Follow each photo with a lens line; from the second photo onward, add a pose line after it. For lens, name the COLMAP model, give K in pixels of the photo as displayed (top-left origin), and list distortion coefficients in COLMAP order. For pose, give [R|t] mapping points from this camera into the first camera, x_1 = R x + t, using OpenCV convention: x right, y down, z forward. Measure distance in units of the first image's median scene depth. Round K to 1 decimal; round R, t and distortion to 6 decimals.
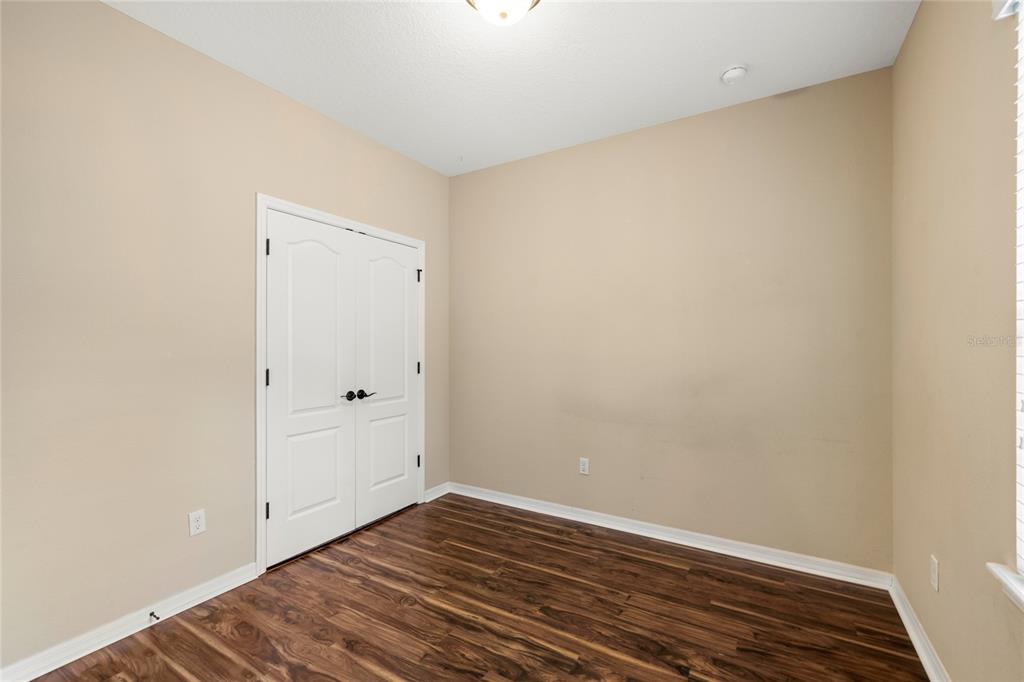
lens RADIAL K [[436.9, 0, 508.7], [0, 436.9, 343.3], [0, 0, 1]] dist [0.000110, 0.000450]
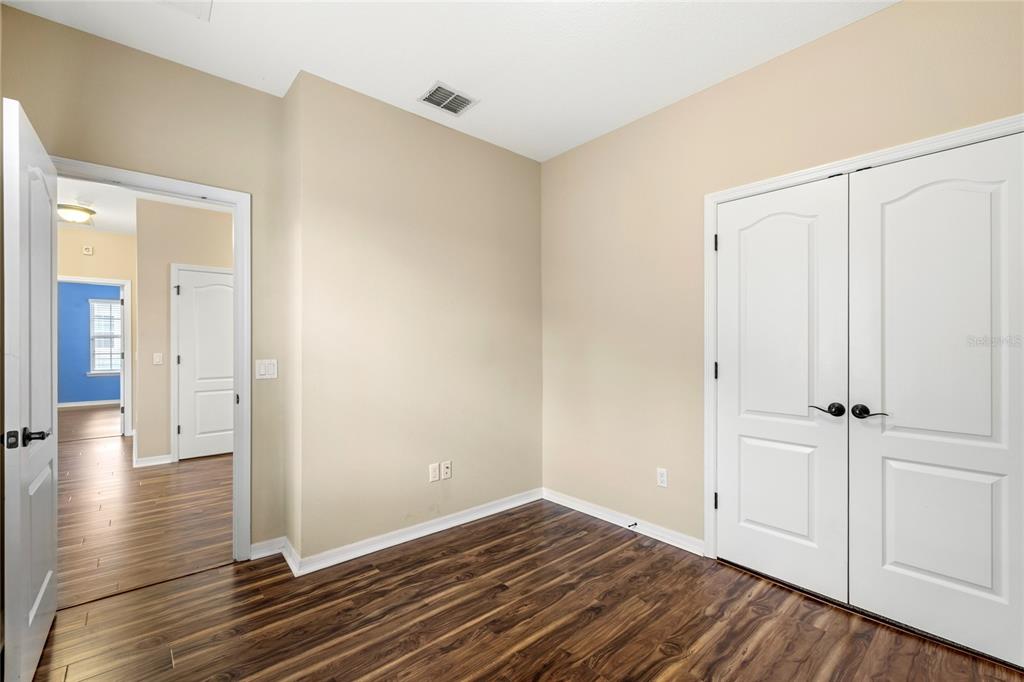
lens RADIAL K [[436.9, 0, 508.7], [0, 436.9, 343.3], [0, 0, 1]] dist [0.000110, 0.000450]
pose [[-0.305953, 0.003467, -0.952040, 0.580936], [0.007095, 0.999974, 0.001361, 0.009843], [0.952020, -0.006339, -0.305970, 0.871009]]
